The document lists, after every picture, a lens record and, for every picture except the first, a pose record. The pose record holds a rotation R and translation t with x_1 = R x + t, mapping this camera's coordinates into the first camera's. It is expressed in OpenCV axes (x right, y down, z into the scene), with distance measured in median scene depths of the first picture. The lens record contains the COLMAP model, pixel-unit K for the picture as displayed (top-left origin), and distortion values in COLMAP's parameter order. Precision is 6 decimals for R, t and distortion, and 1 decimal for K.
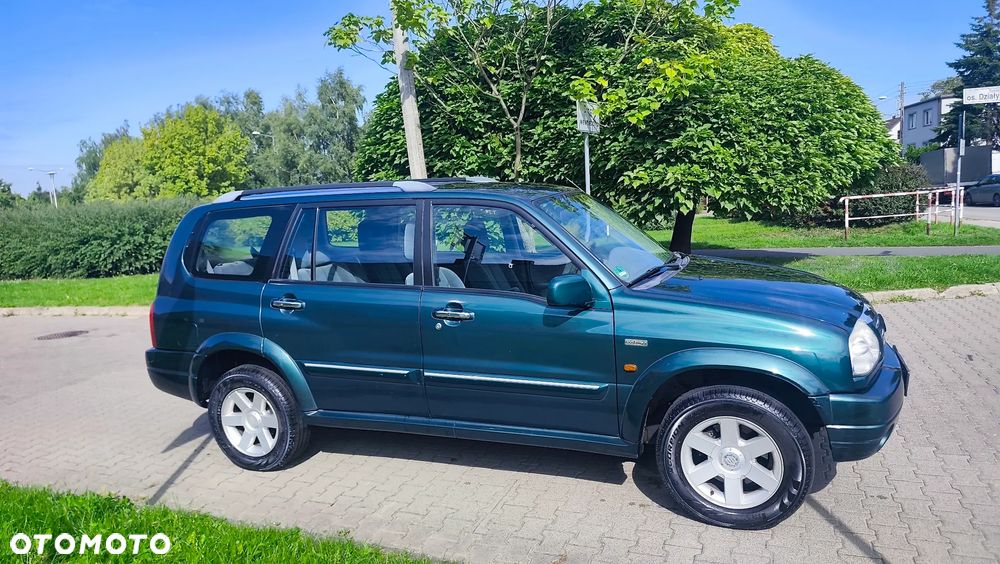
lens RADIAL K [[705.0, 0, 500.0], [0, 705.0, 282.0], [0, 0, 1]] dist [0.052918, -0.047401]
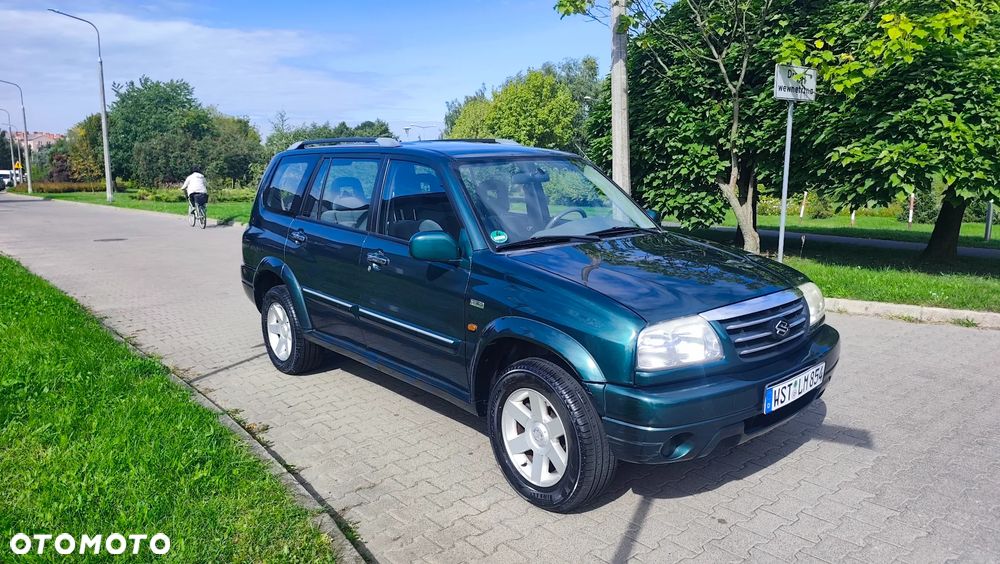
lens RADIAL K [[710.1, 0, 513.3], [0, 710.1, 278.0], [0, 0, 1]] dist [0.026835, -0.036476]
pose [[0.891200, 0.130732, -0.434363, 0.227285], [-0.113609, 0.991378, 0.065282, -0.008044], [0.439153, -0.008832, 0.898369, 0.034923]]
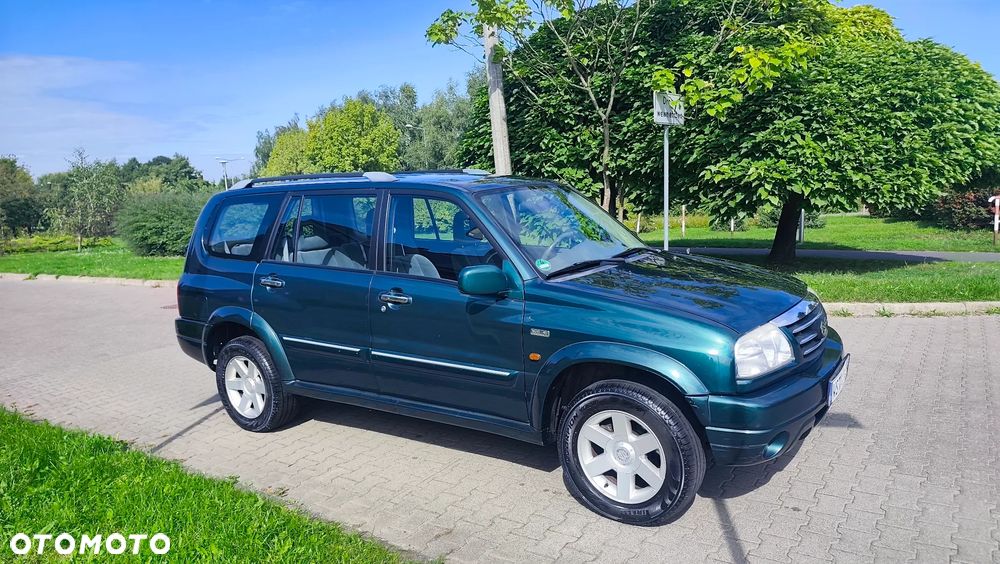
lens RADIAL K [[710.2, 0, 513.4], [0, 710.2, 290.8], [0, 0, 1]] dist [0.036886, -0.040616]
pose [[0.979241, 0.045808, -0.197458, 0.118899], [-0.041544, 0.998806, 0.025686, -0.000034], [0.198398, -0.016950, 0.979975, -0.005128]]
